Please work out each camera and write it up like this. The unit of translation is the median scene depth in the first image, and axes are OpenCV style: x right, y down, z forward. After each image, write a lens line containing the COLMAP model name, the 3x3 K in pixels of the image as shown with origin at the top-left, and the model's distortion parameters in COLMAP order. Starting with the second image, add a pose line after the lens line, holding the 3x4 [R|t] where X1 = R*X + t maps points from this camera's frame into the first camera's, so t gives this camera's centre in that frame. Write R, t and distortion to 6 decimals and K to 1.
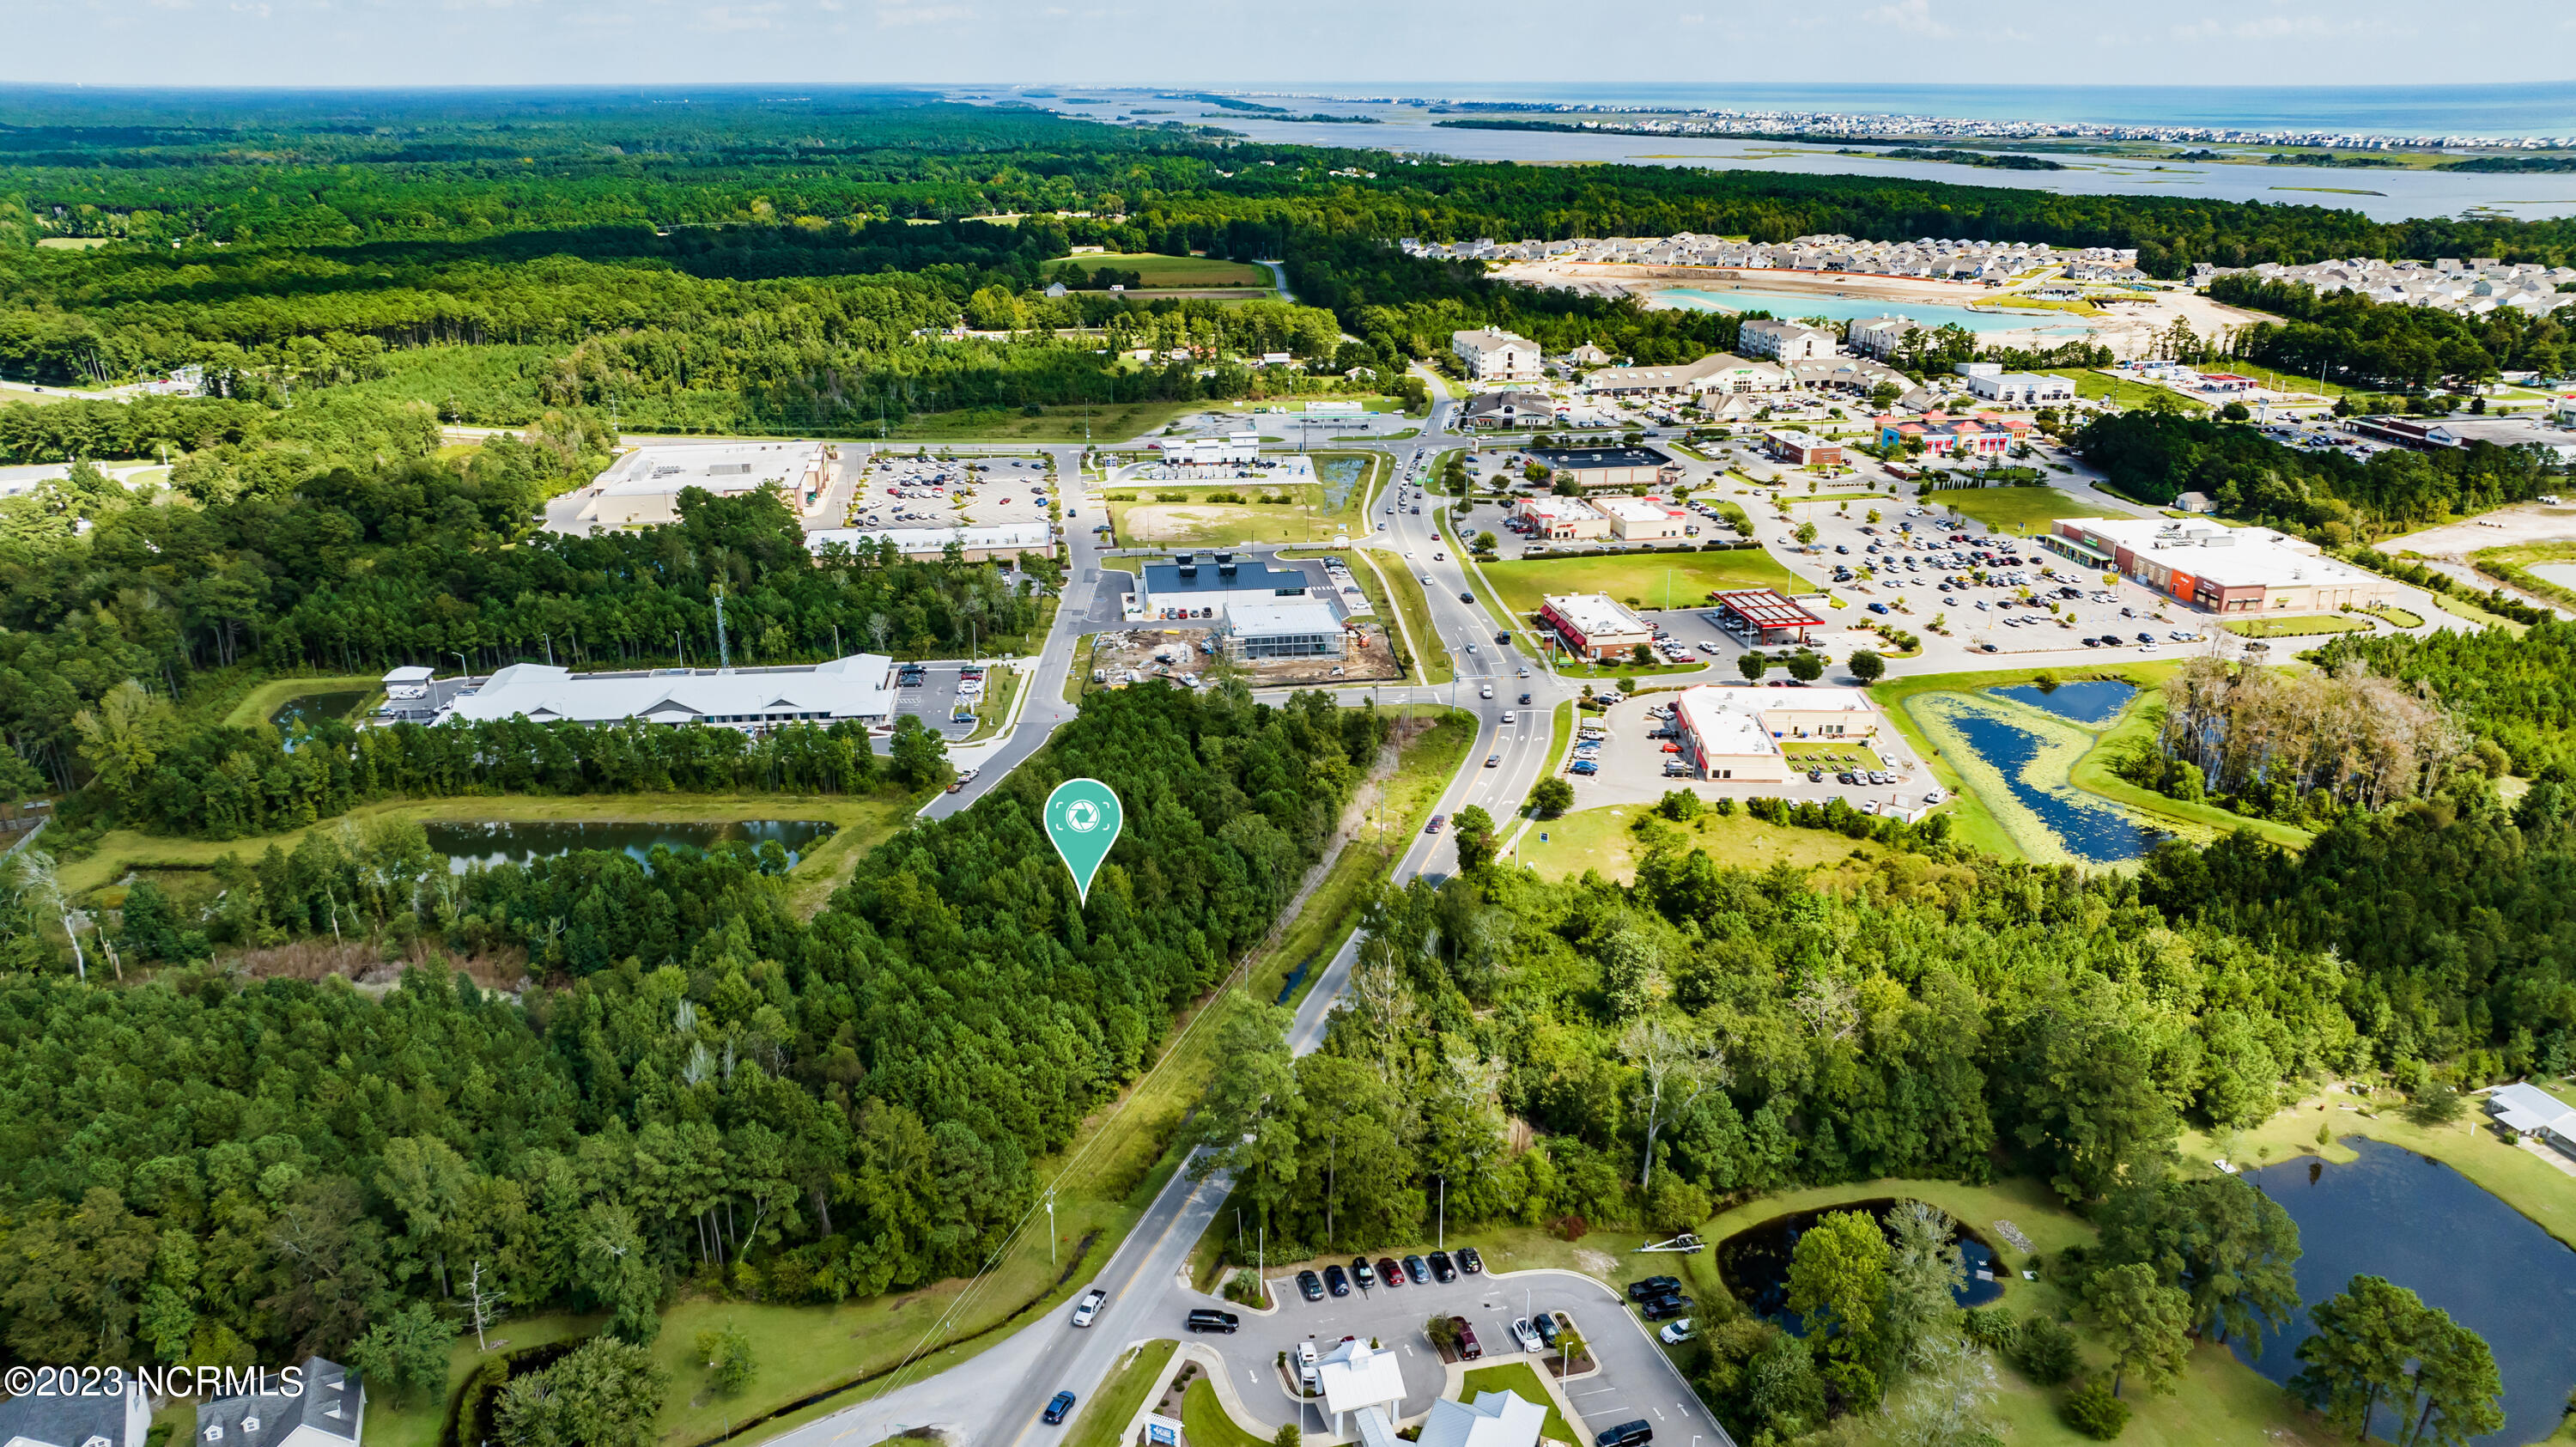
lens RADIAL K [[1816.3, 0, 1288.0], [0, 1816.3, 723.5], [0, 0, 1]] dist [-0.017366, -0.007313]
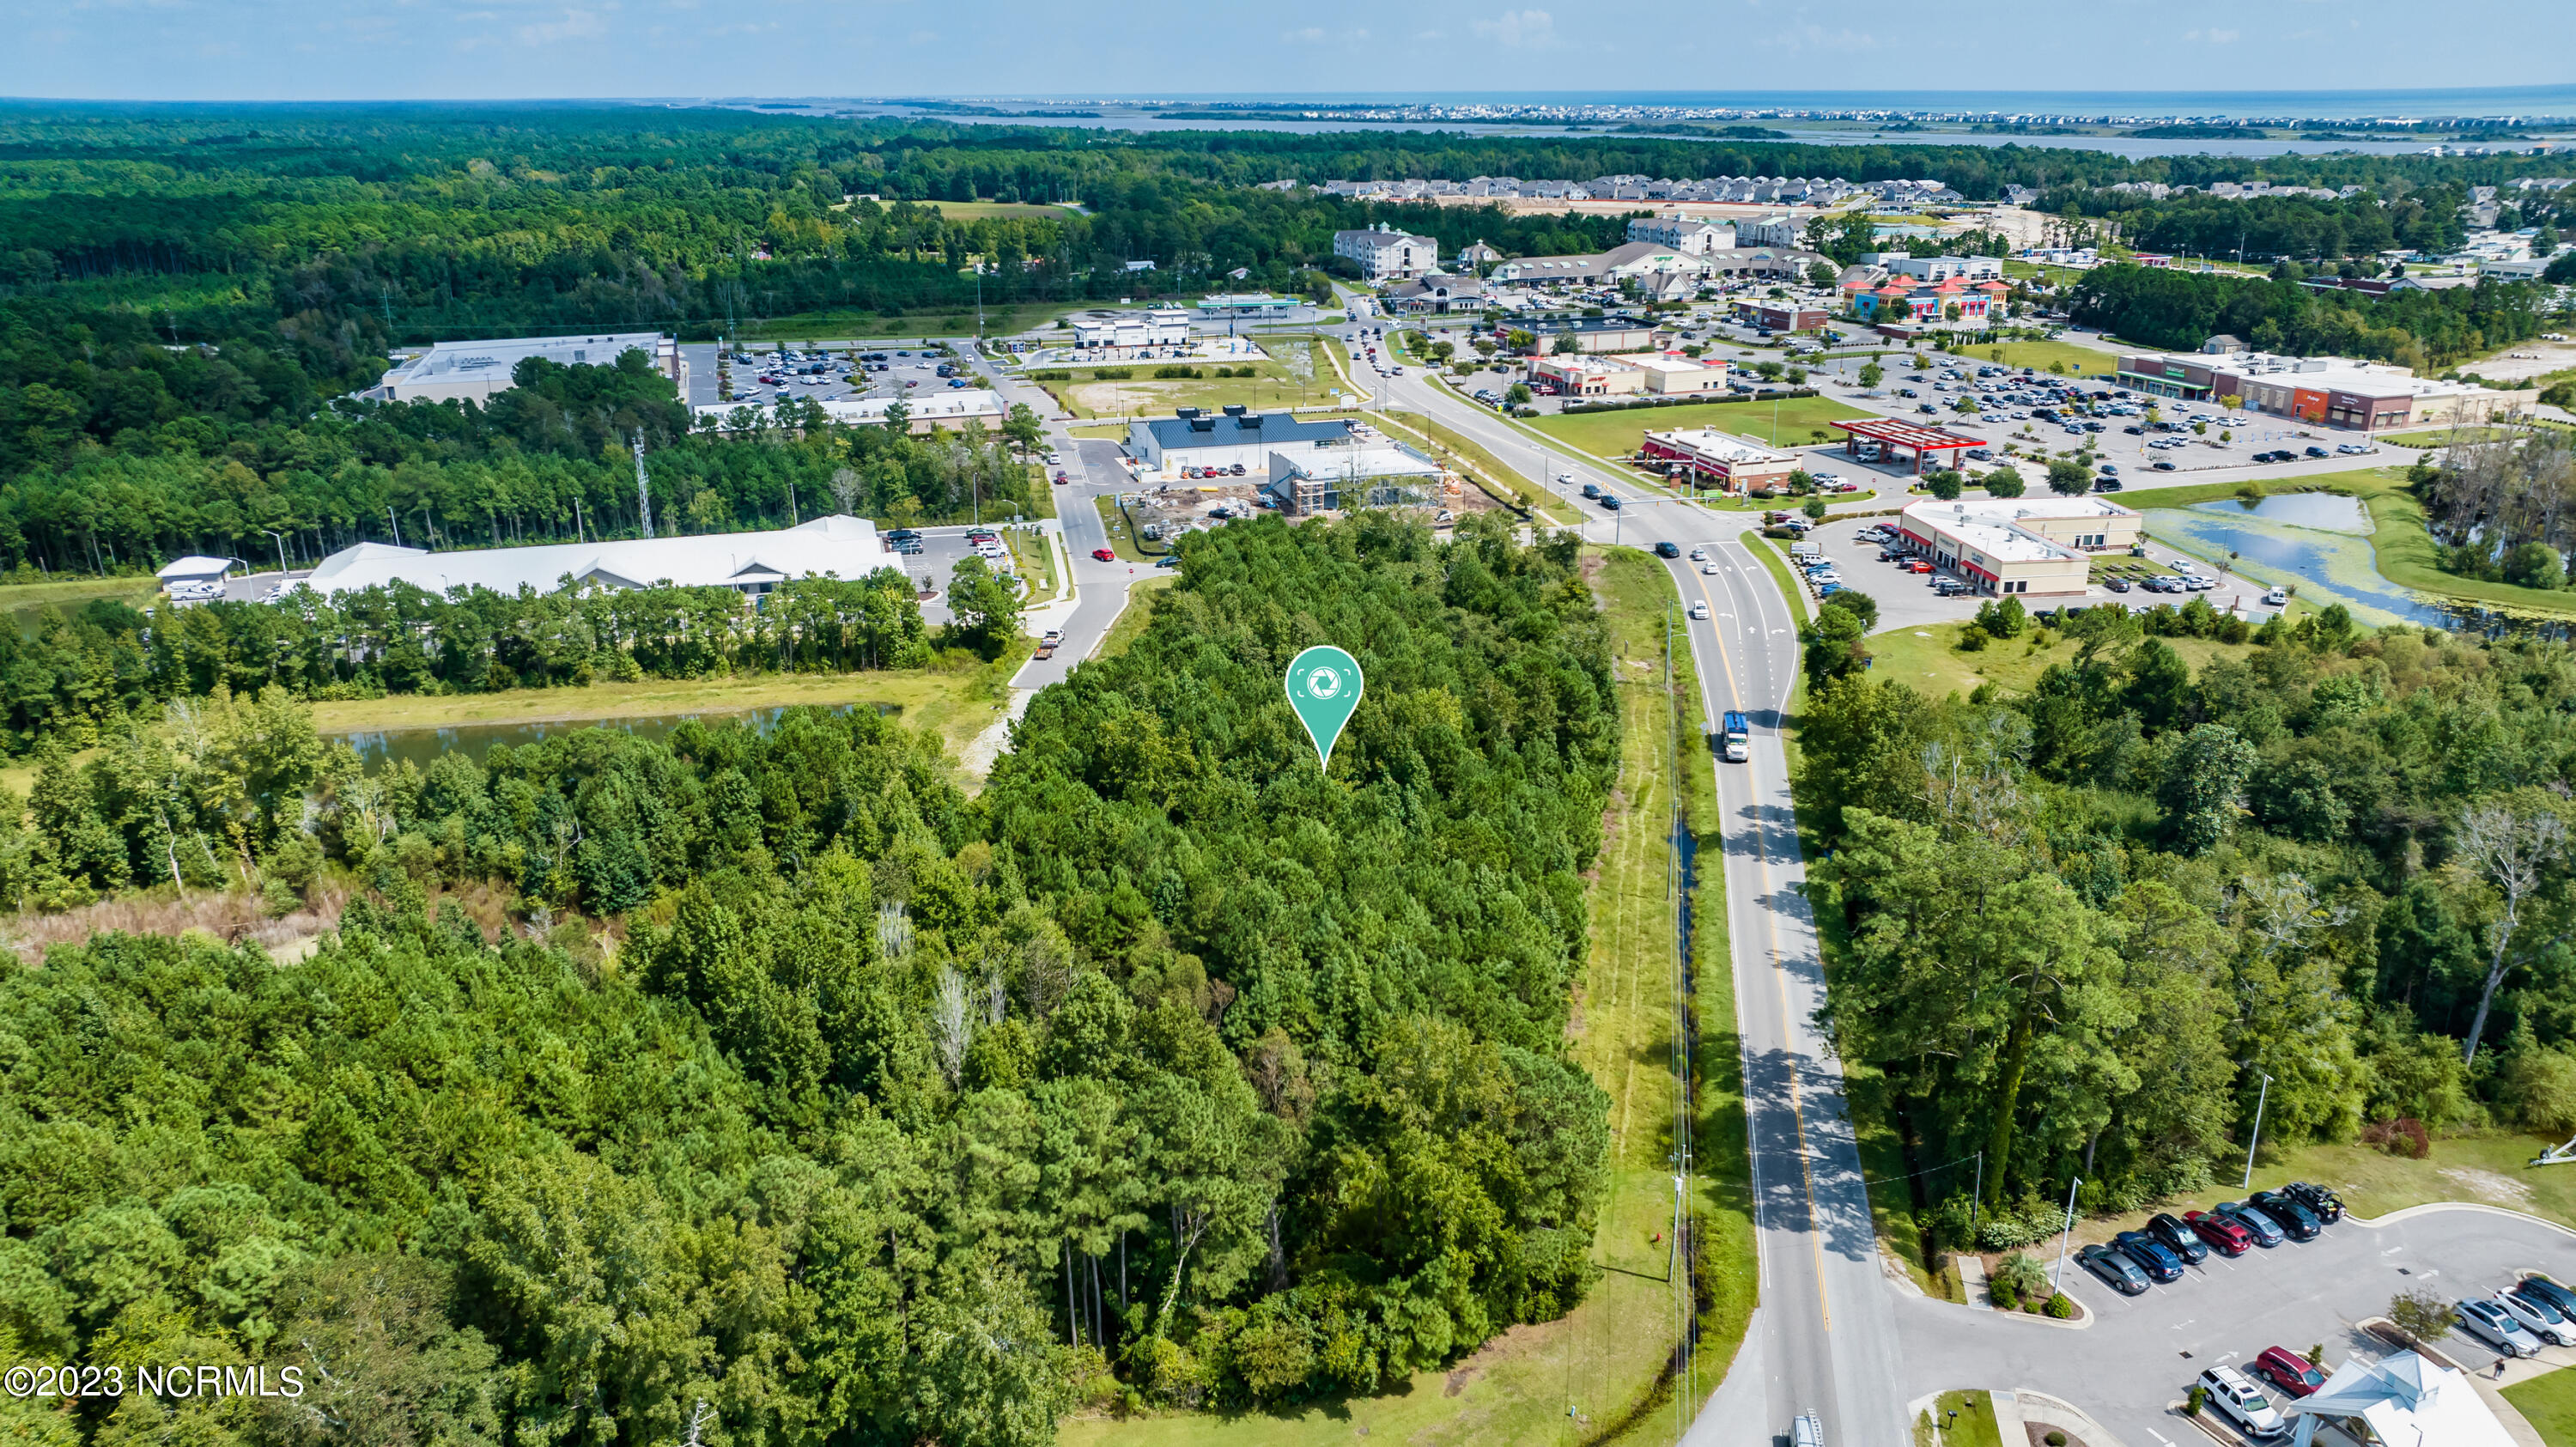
lens RADIAL K [[1829.3, 0, 1286.9], [0, 1829.3, 699.5], [0, 0, 1]] dist [-0.040598, 0.045591]
pose [[0.987543, -0.057419, 0.146499, -0.166769], [0.060103, 0.998095, -0.013962, 0.059619], [-0.145418, 0.022593, 0.989112, 0.229765]]
